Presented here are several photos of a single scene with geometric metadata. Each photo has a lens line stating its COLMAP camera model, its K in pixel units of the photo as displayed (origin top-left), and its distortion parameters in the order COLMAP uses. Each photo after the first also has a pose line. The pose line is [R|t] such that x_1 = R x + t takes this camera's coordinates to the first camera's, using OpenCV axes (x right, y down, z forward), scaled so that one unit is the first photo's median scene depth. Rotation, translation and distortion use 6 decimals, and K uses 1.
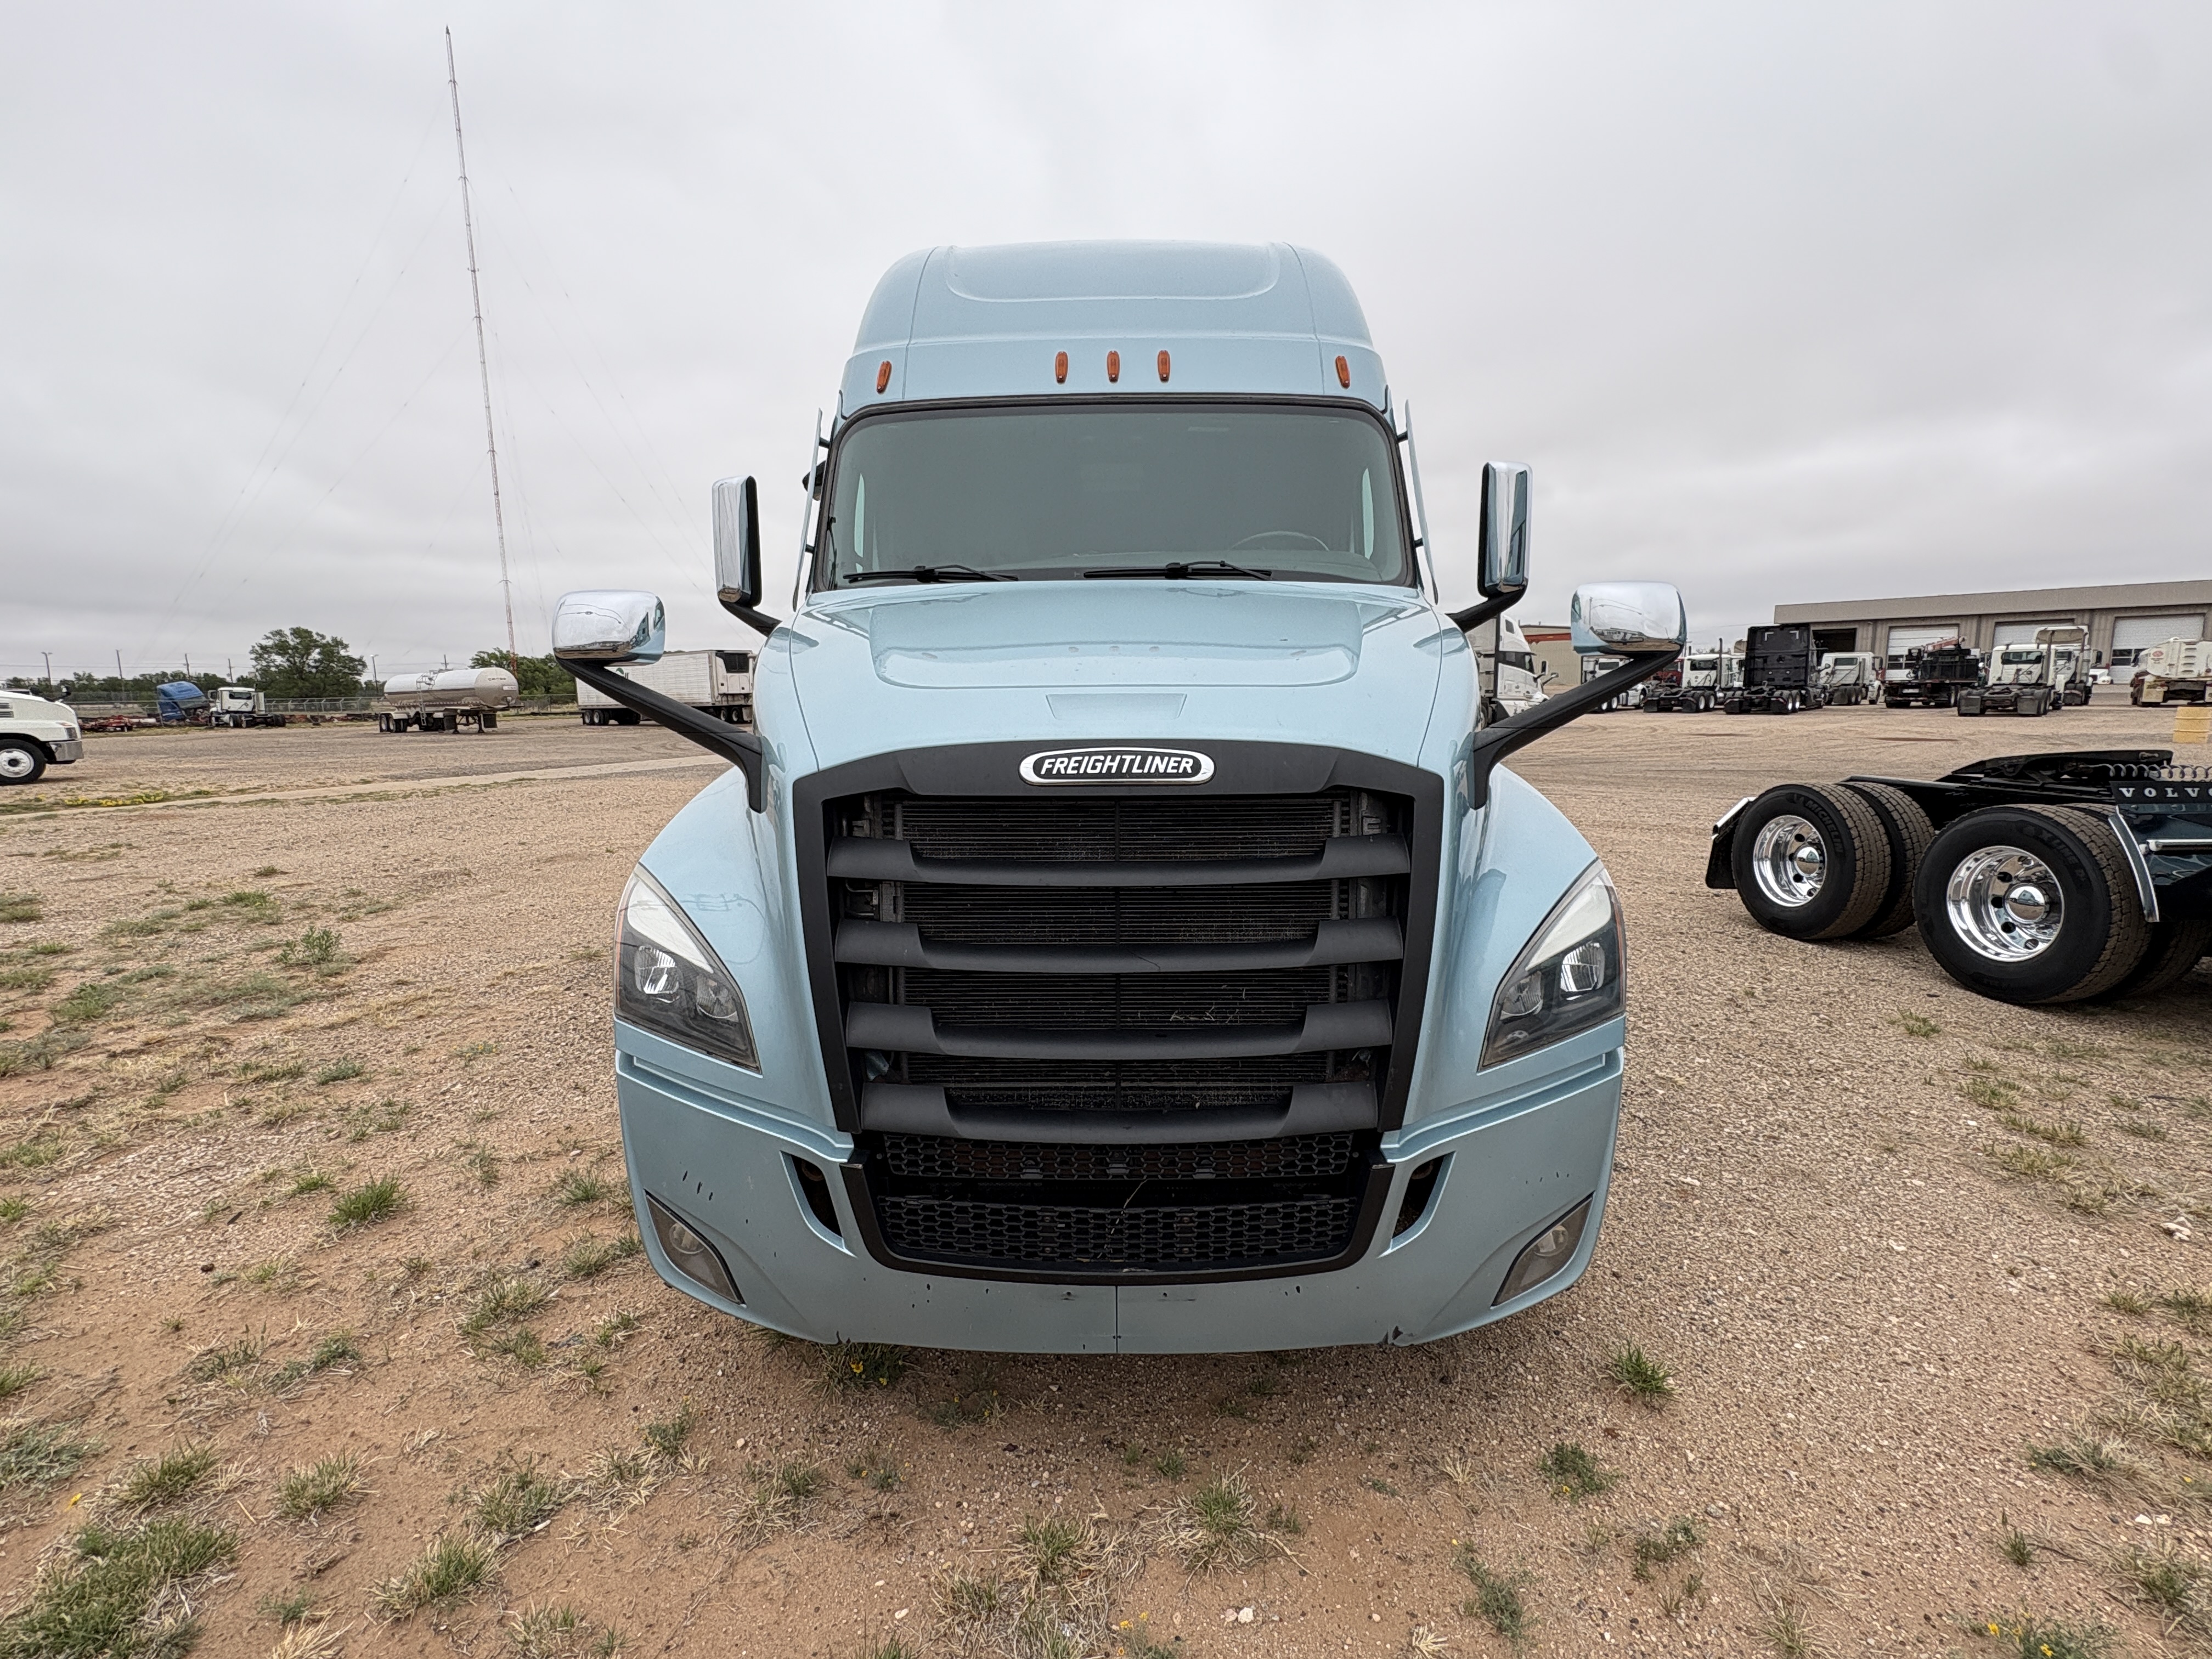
lens RADIAL K [[1043.6, 0, 1106.0], [0, 1043.6, 829.5], [0, 0, 1]] dist [0.001783, -0.000379]
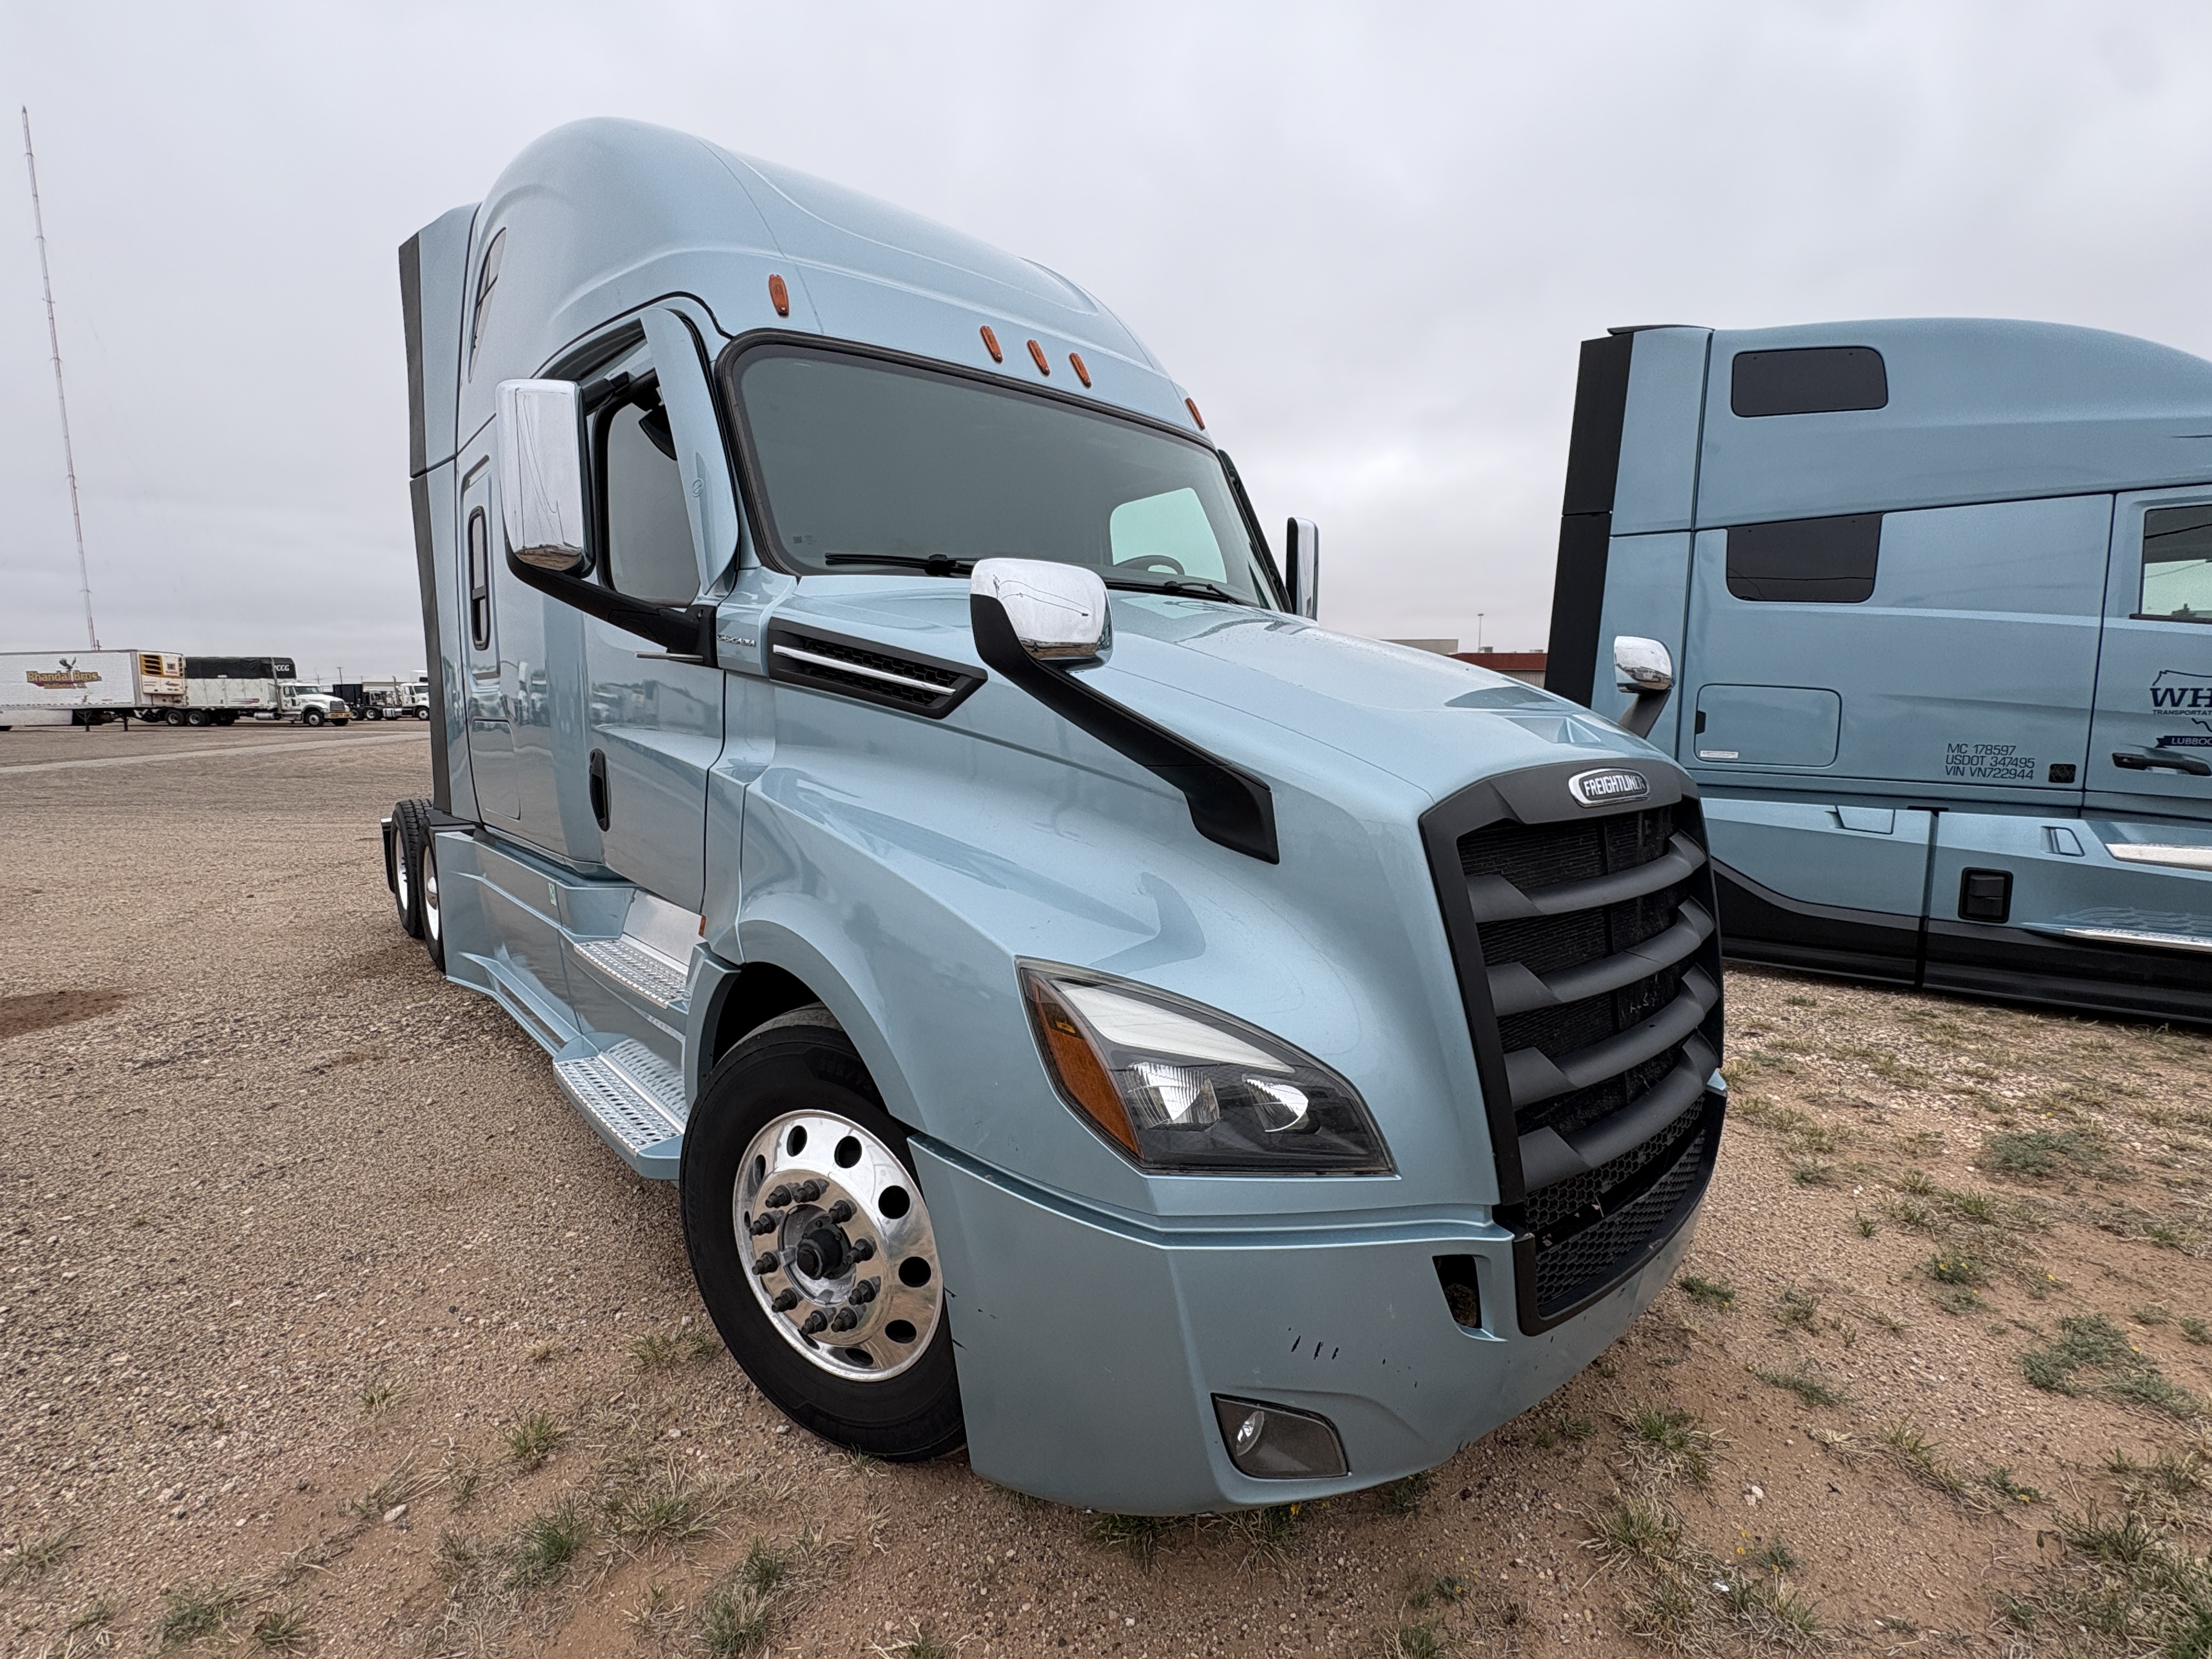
lens RADIAL K [[1043.6, 0, 1106.0], [0, 1043.6, 829.5], [0, 0, 1]] dist [0.001783, -0.000379]
pose [[0.723414, -0.068541, 0.687004, -1.050866], [0.075649, 0.996938, 0.019804, -0.070591], [-0.686258, 0.037644, 0.726384, 0.556422]]
